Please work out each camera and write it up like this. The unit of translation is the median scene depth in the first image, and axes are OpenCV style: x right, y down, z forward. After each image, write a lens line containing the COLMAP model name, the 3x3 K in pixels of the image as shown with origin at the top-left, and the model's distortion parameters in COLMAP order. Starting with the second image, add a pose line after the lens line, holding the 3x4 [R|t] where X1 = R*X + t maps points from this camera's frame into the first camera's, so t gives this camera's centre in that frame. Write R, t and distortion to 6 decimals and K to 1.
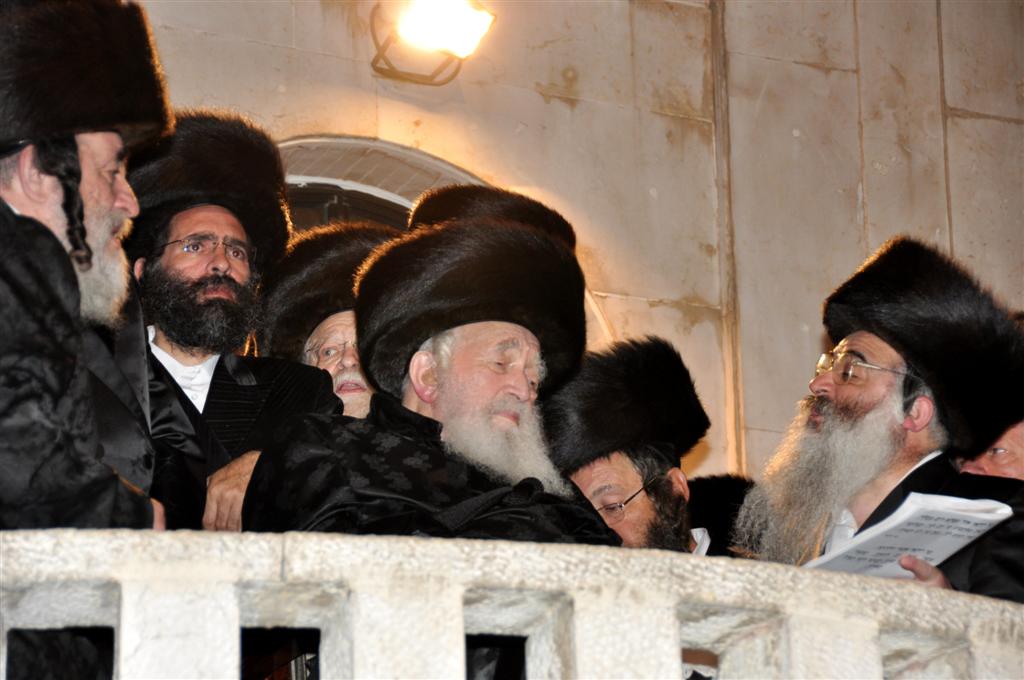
lens RADIAL K [[4227.5, 0, 506.2], [0, 4227.5, 349.8], [0, 0, 1]] dist [1.357271, 0.000000]
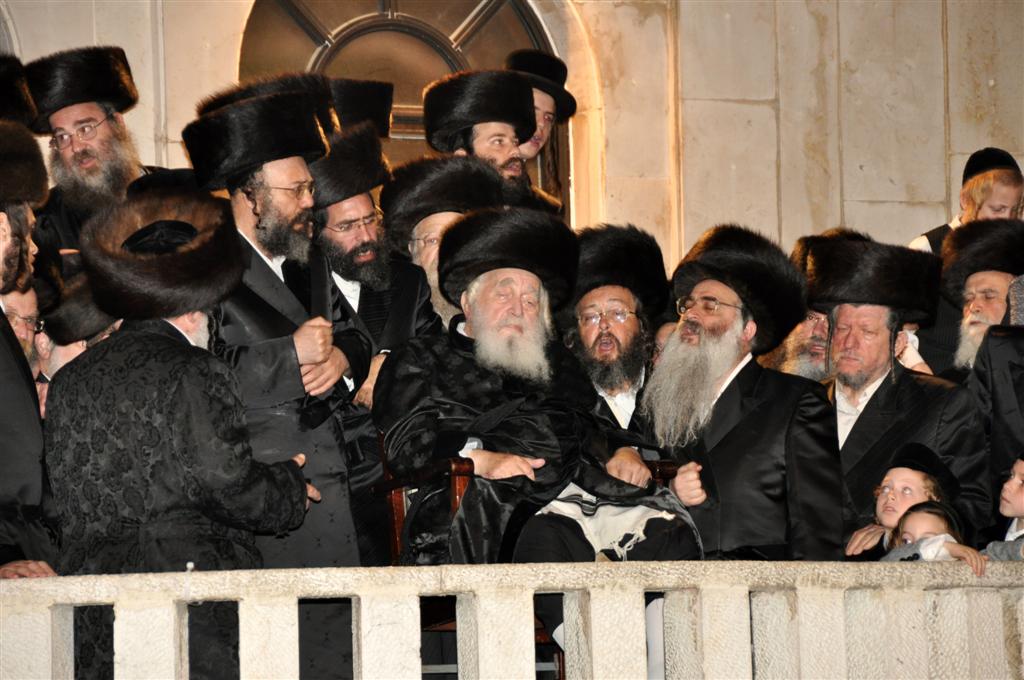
lens RADIAL K [[5281.3, 0, 516.1], [0, 5281.3, 342.9], [0, 0, 1]] dist [1.773196, 0.000000]
pose [[0.999606, 0.003467, 0.027848, -0.079778], [-0.011107, 0.960178, 0.279168, -0.676362], [-0.025771, -0.279367, 0.959838, -1.193474]]
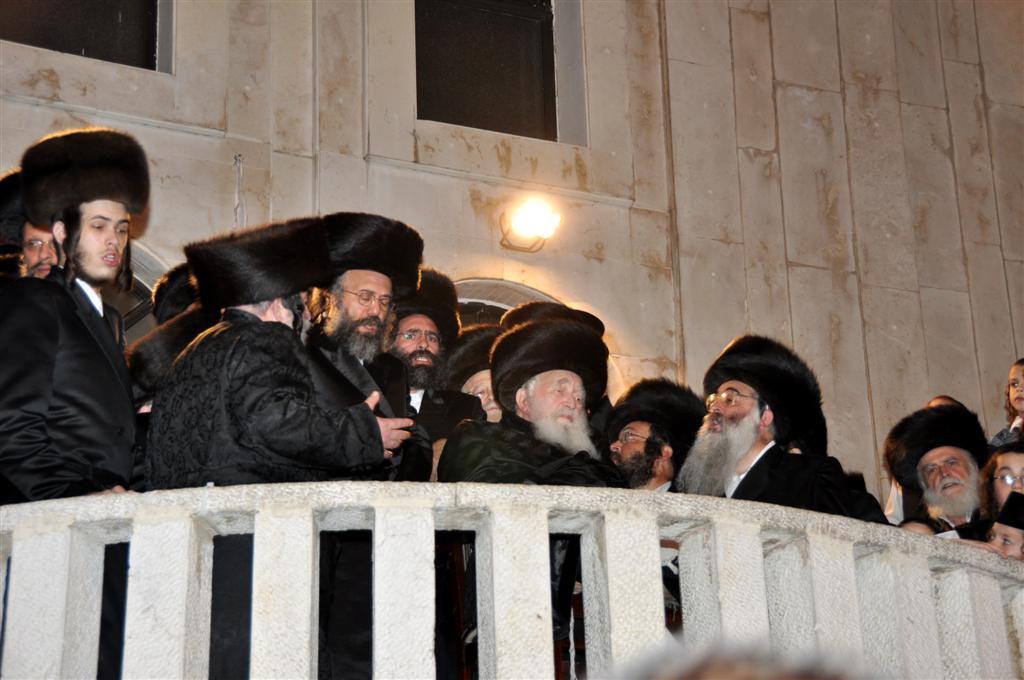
lens RADIAL K [[2089.2, 0, 510.1], [0, 2089.2, 348.2], [0, 0, 1]] dist [0.434097, 0.000000]
pose [[0.999556, -0.009961, -0.028070, 0.000296], [0.009520, 0.999830, -0.015778, -0.003225], [0.028223, 0.015504, 0.999481, 0.032741]]
